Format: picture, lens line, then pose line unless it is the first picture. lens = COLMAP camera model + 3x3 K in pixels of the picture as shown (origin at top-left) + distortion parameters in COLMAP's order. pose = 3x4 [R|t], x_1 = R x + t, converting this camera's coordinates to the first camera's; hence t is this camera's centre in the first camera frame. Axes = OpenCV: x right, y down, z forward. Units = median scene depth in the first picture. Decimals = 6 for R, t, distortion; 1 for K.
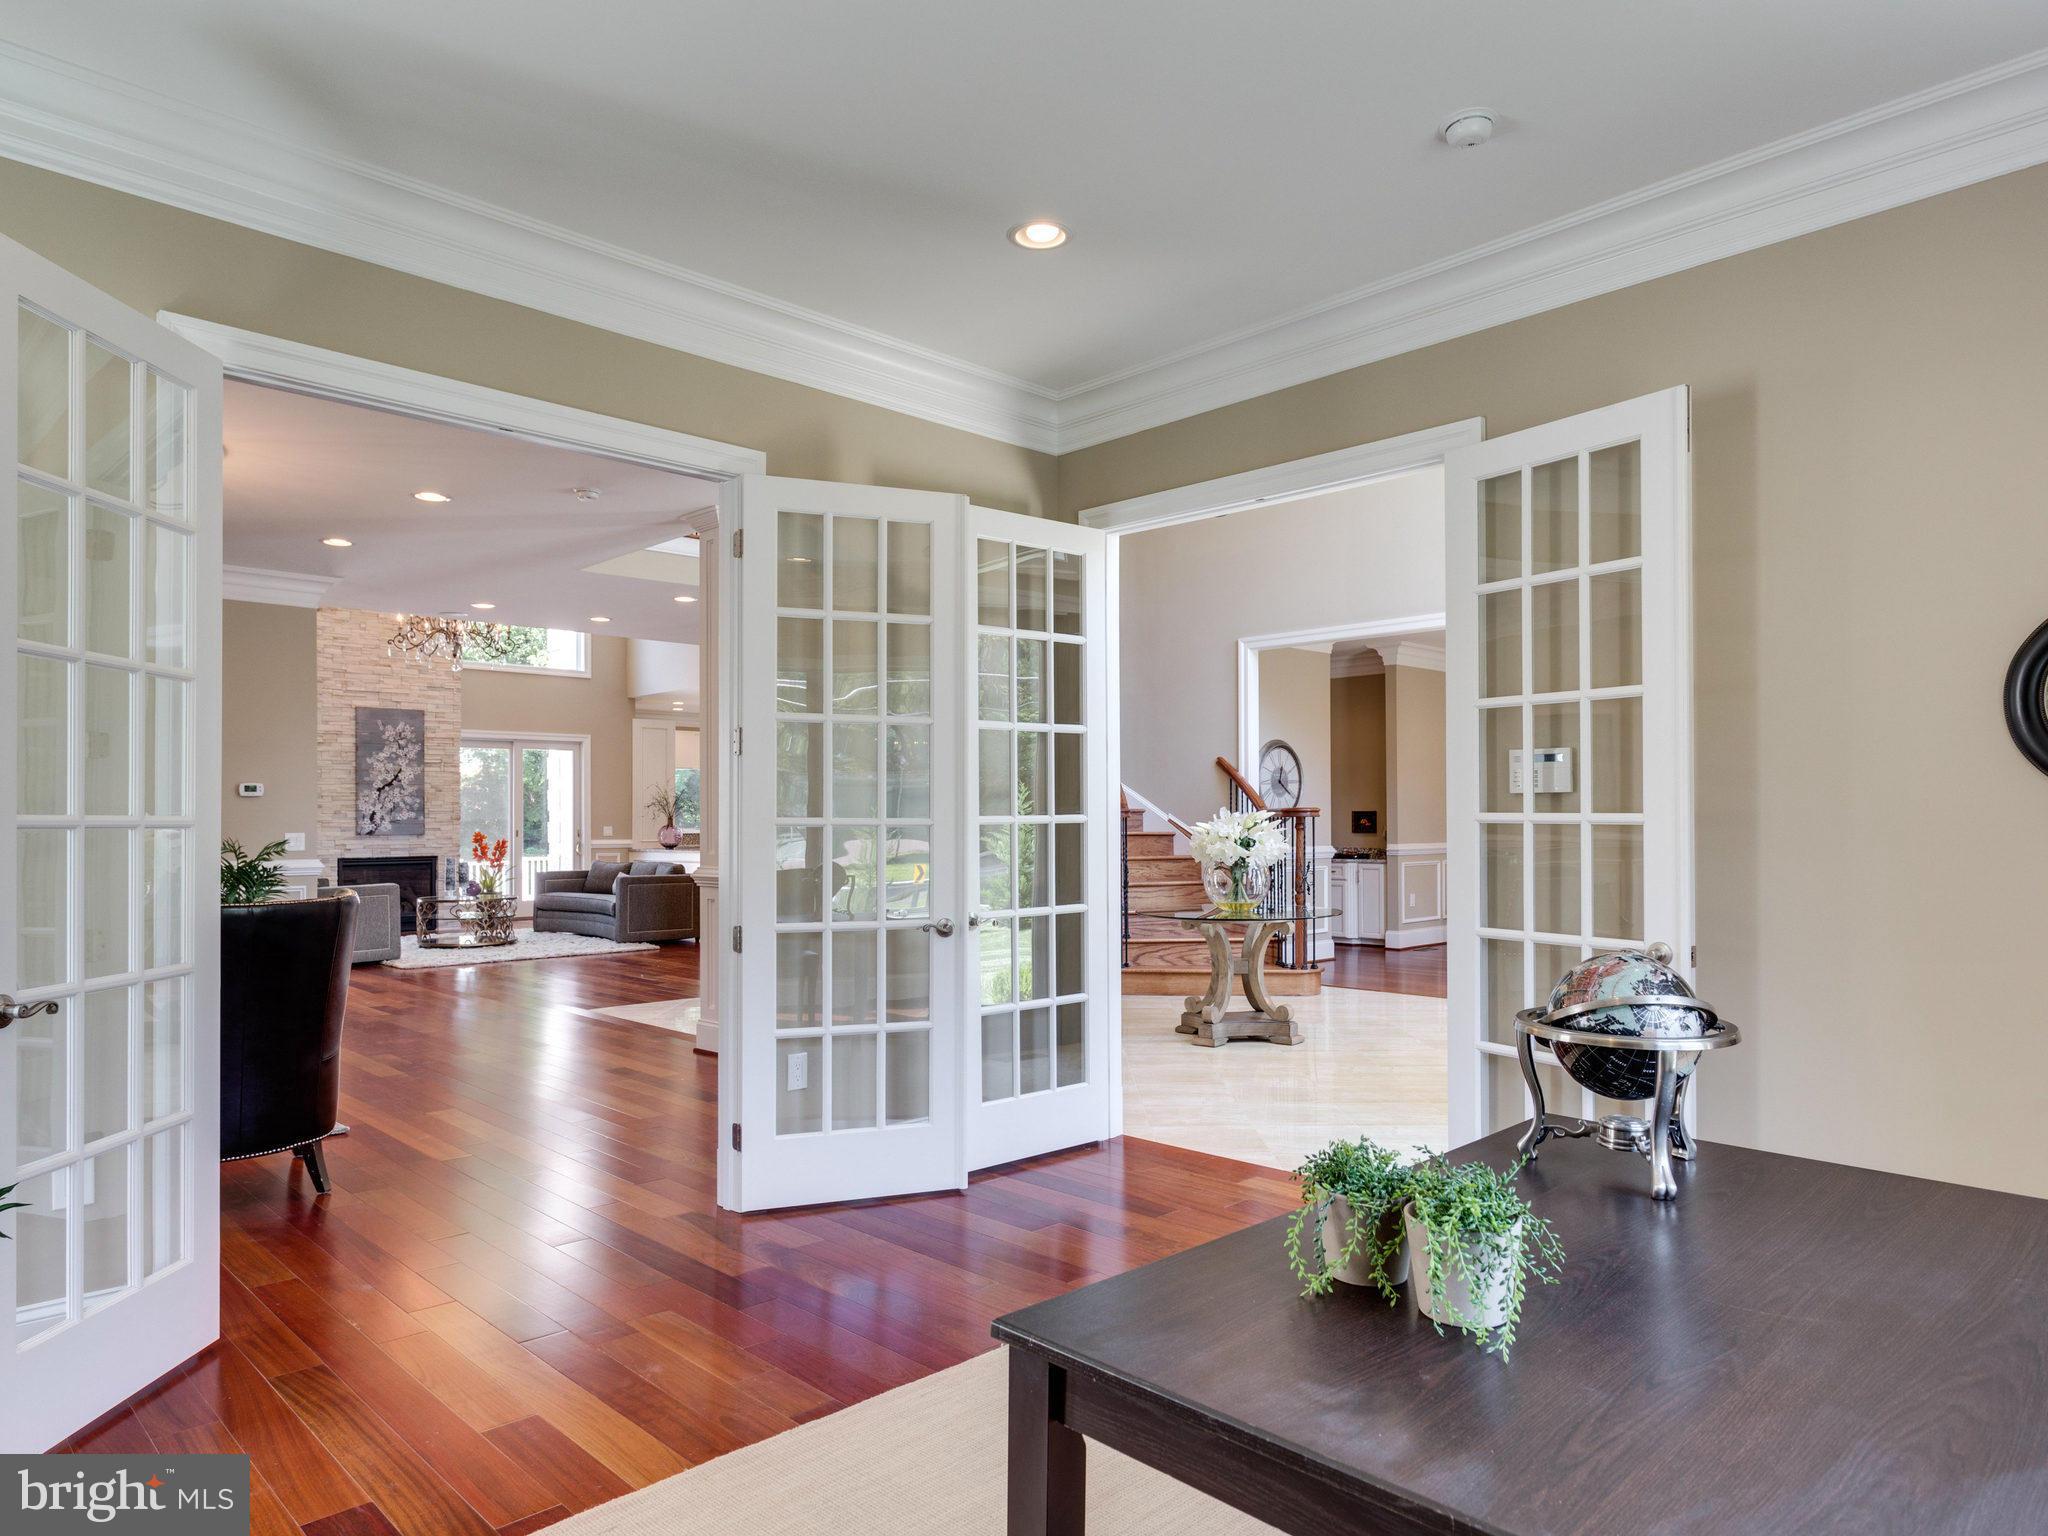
lens RADIAL K [[1295.7, 0, 1021.9], [0, 1295.7, 806.5], [0, 0, 1]] dist [0.010691, -0.000061]
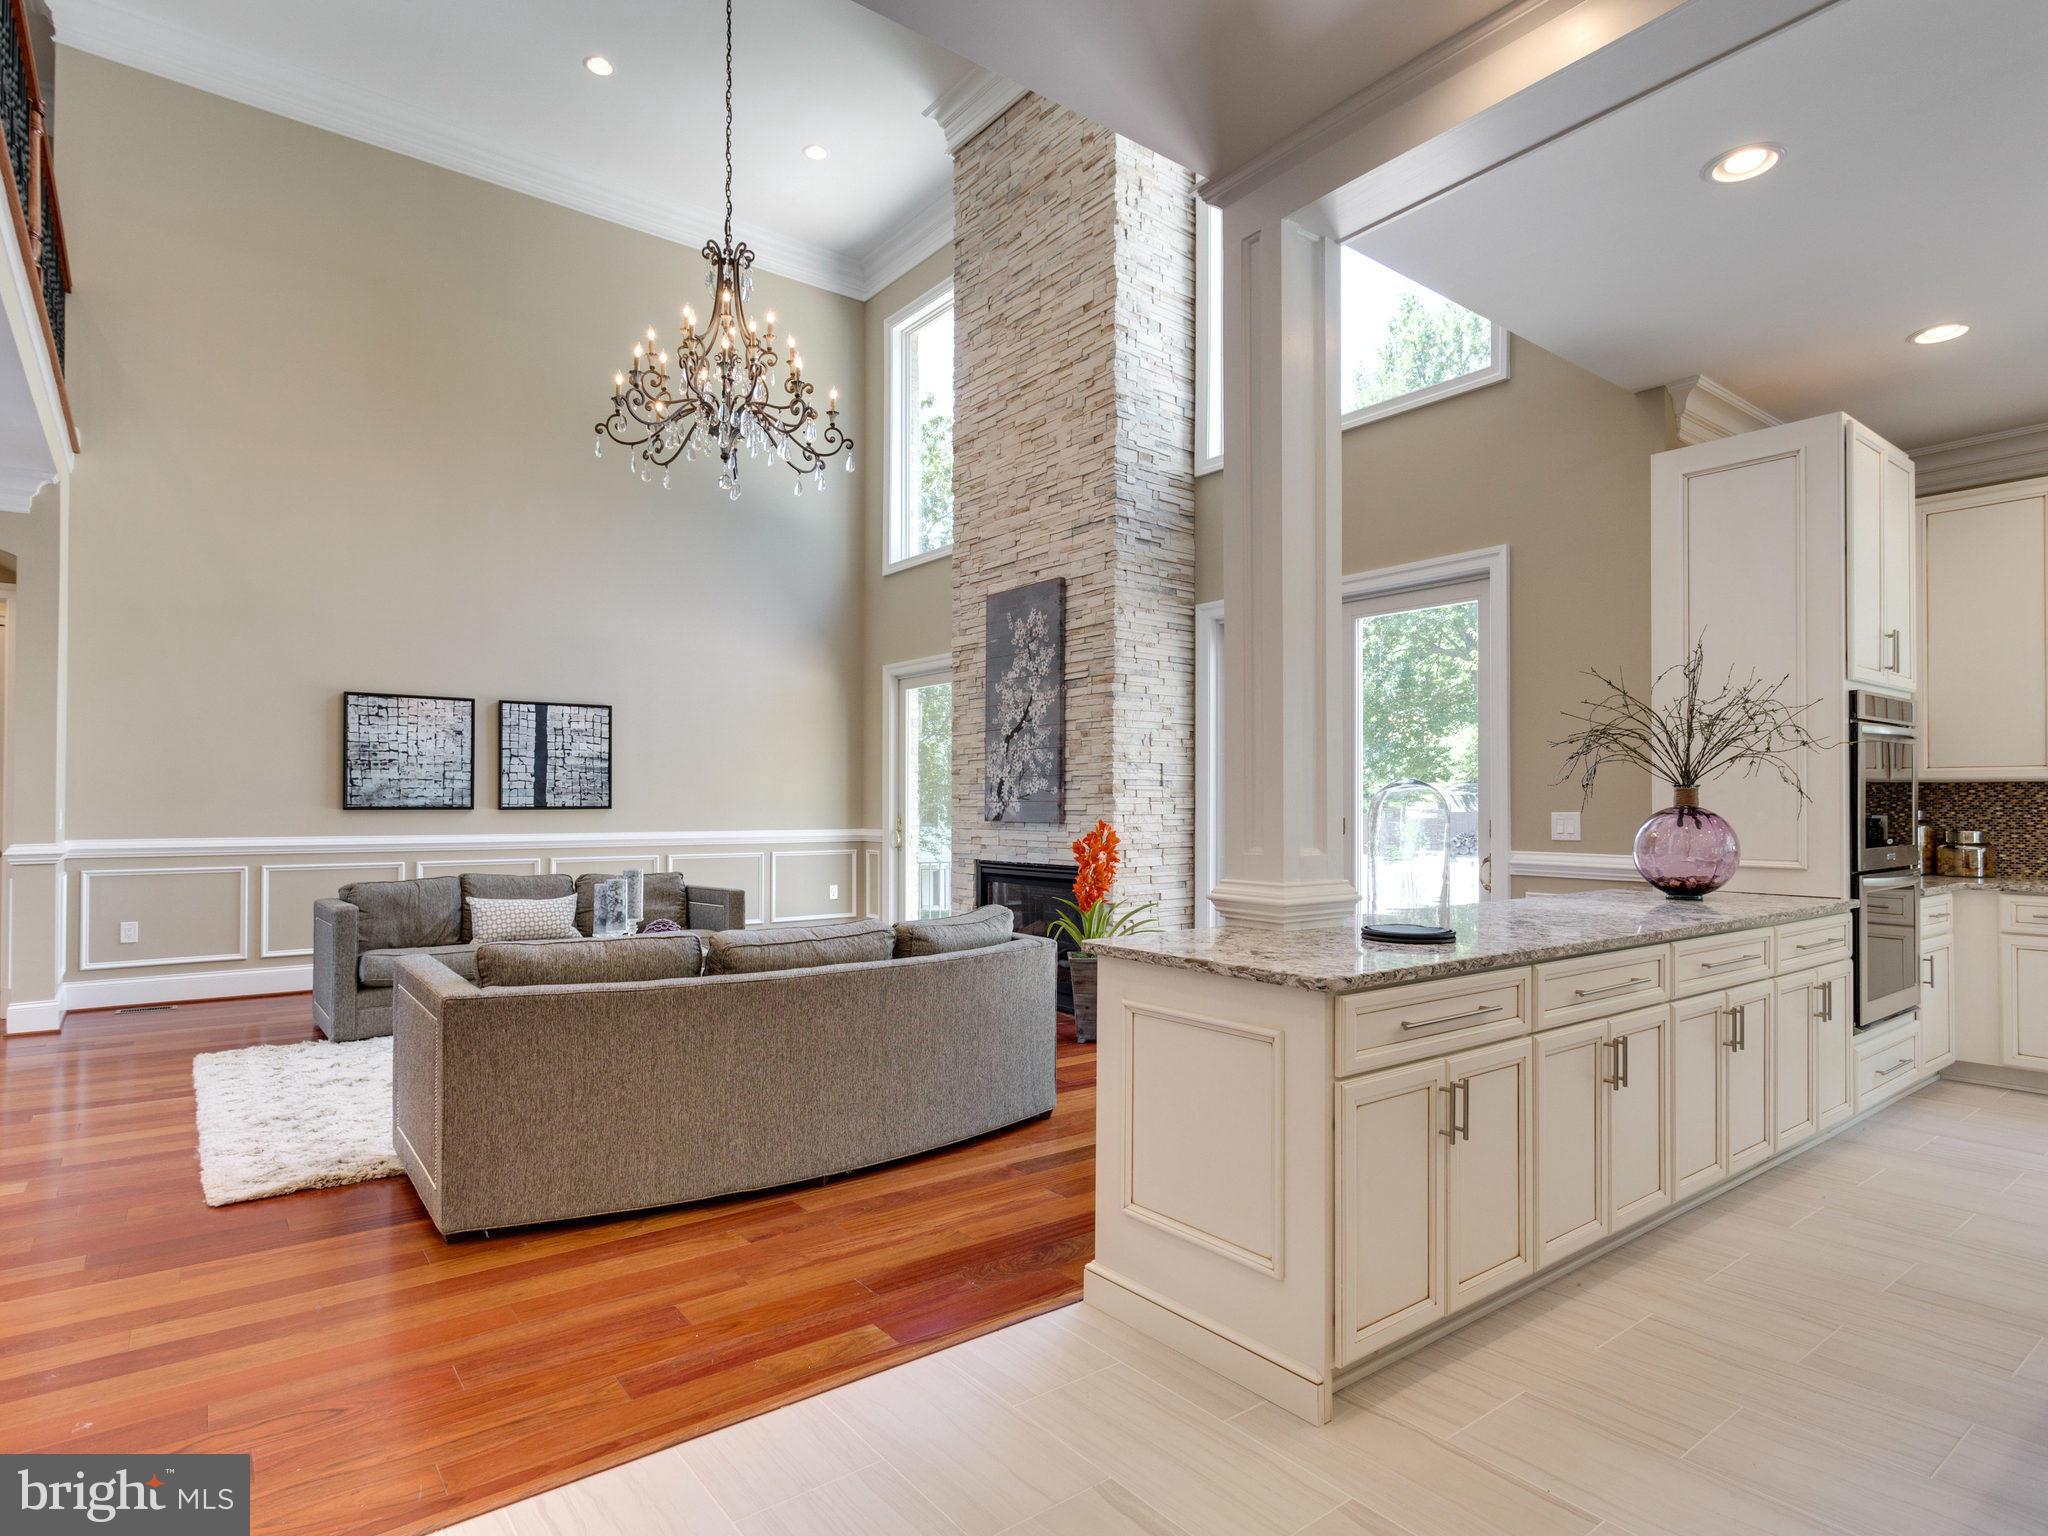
lens RADIAL K [[1107.3, 0, 1003.4], [0, 1107.3, 781.1], [0, 0, 1]] dist [0.001360, 0.003819]
pose [[-0.112290, -0.015282, -0.993558, -0.040925], [0.013109, 0.999772, -0.016860, 0.016441], [0.993589, -0.014918, -0.112064, 1.368649]]
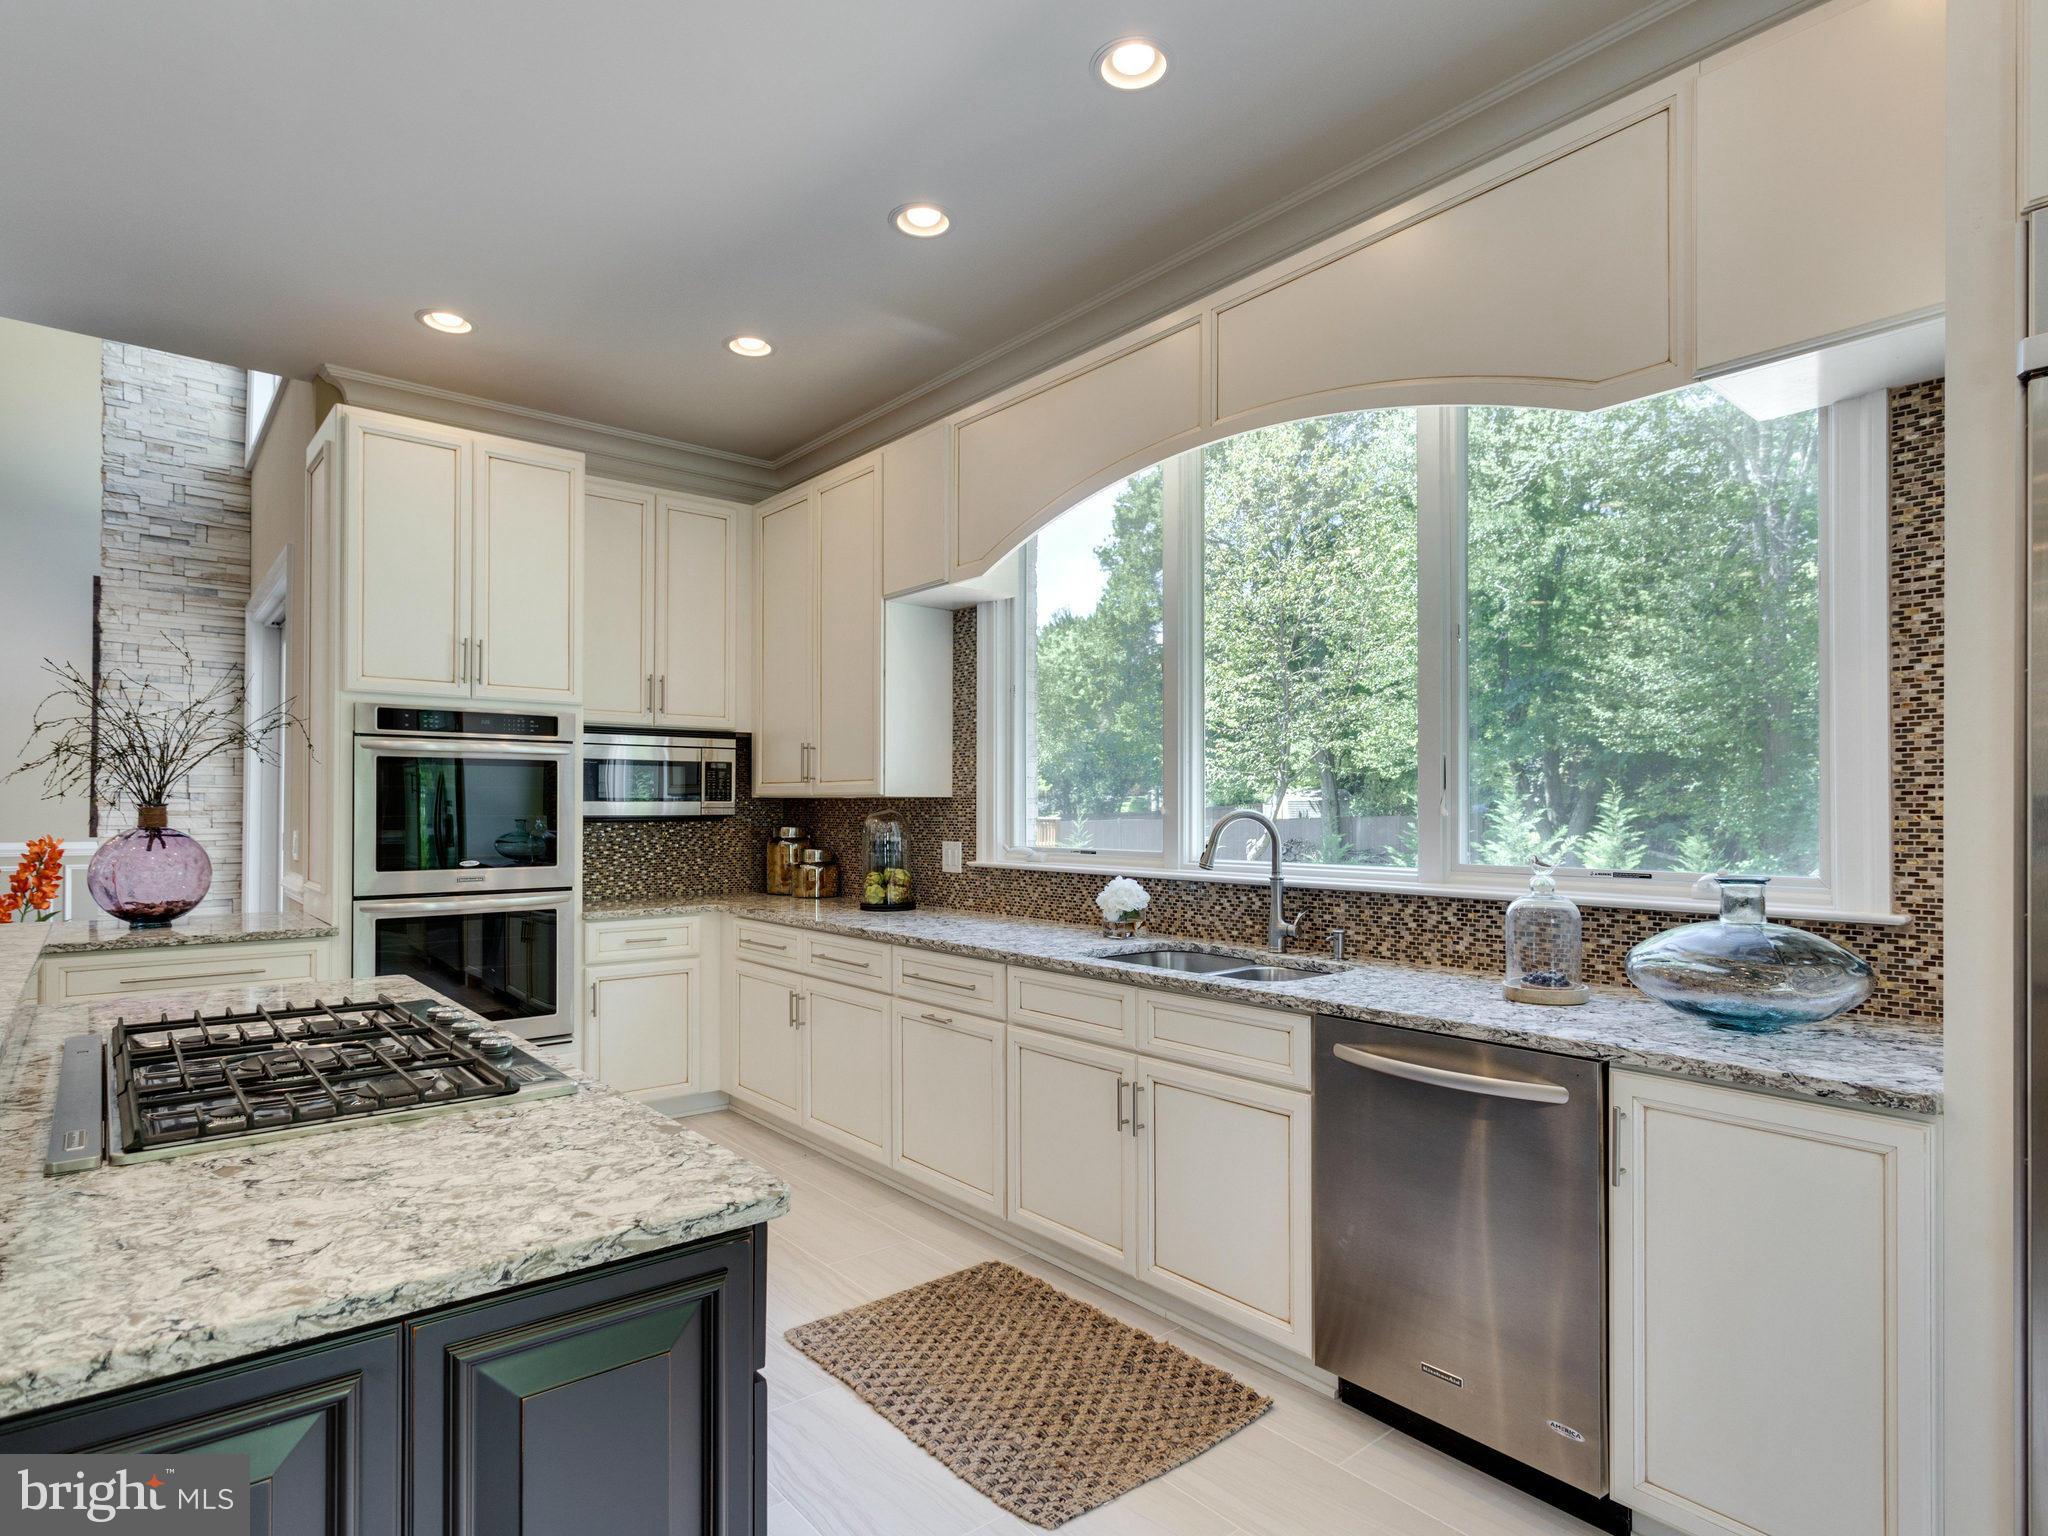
lens RADIAL K [[1107.3, 0, 996.9], [0, 1107.3, 805.0], [0, 0, 1]] dist [0.001360, 0.003819]
pose [[-0.082277, 0.001033, -0.996609, -0.111454], [0.010072, 0.999949, 0.000205, 0.017524], [0.996559, -0.010021, -0.082284, 1.827122]]
